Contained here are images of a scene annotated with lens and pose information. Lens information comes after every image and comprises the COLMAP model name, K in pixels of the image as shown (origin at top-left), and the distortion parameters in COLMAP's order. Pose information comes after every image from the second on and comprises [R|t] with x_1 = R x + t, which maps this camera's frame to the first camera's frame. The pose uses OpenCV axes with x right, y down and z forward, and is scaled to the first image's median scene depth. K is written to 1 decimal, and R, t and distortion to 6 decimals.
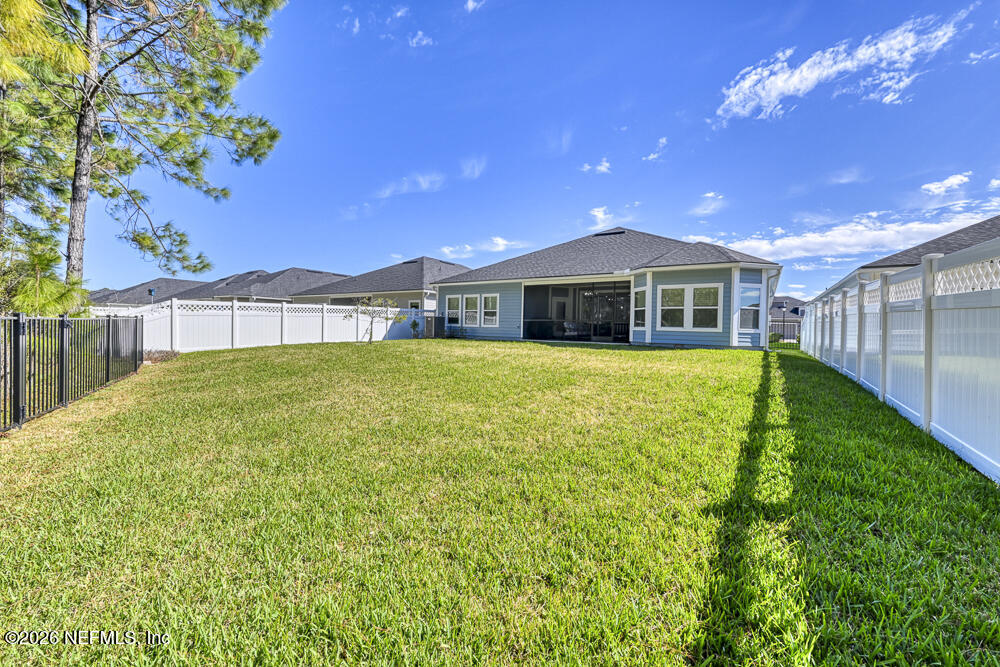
lens RADIAL K [[391.7, 0, 510.4], [0, 391.7, 290.1], [0, 0, 1]] dist [-0.000984, -0.000048]
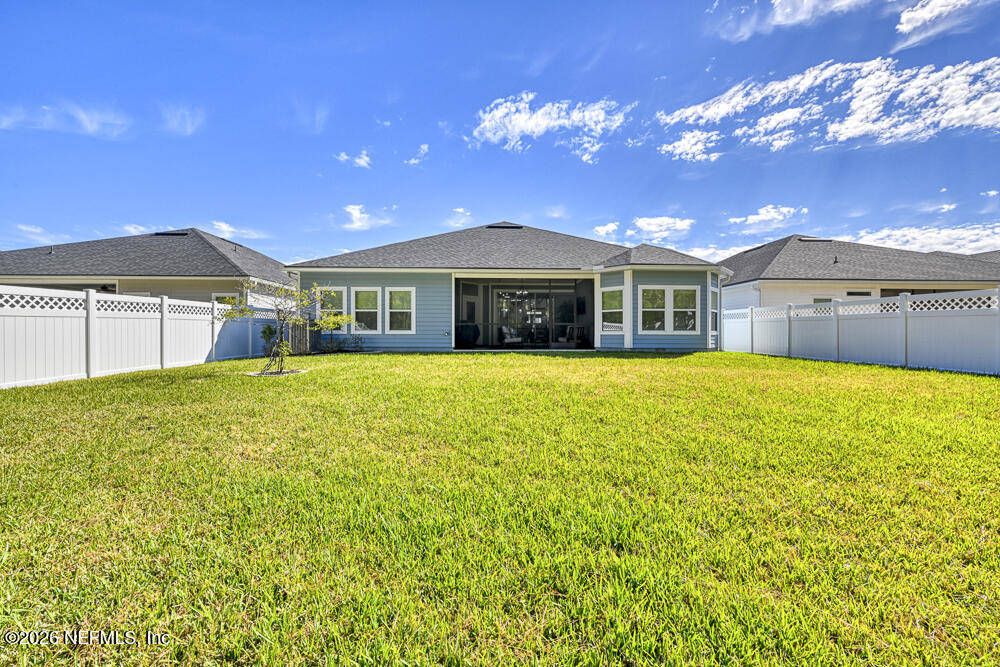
lens RADIAL K [[385.8, 0, 500.0], [0, 385.8, 333.5], [0, 0, 1]] dist [-0.000421, -0.000162]
pose [[0.822562, -0.019003, 0.568358, -0.035140], [-0.037774, 0.995408, 0.087950, 0.002910], [-0.567420, -0.093813, 0.818067, 0.038449]]
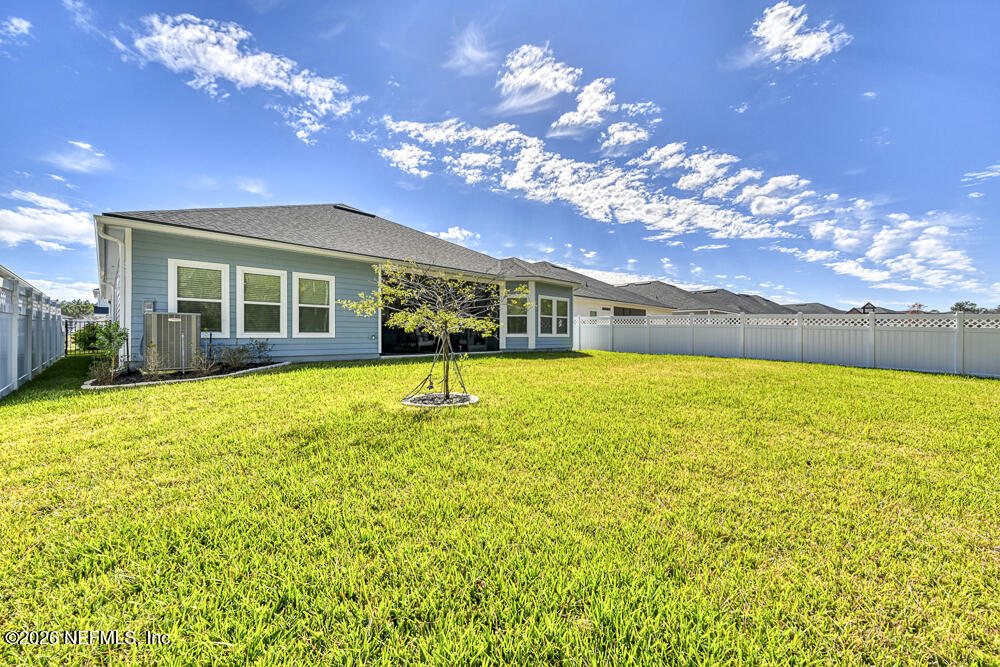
lens RADIAL K [[401.4, 0, 500.0], [0, 401.4, 333.5], [0, 0, 1]] dist [0.007960, -0.000376]
pose [[0.196661, -0.015417, 0.980350, -0.115153], [-0.087620, 0.995599, 0.033233, 0.011282], [-0.976549, -0.092434, 0.194445, 0.152444]]
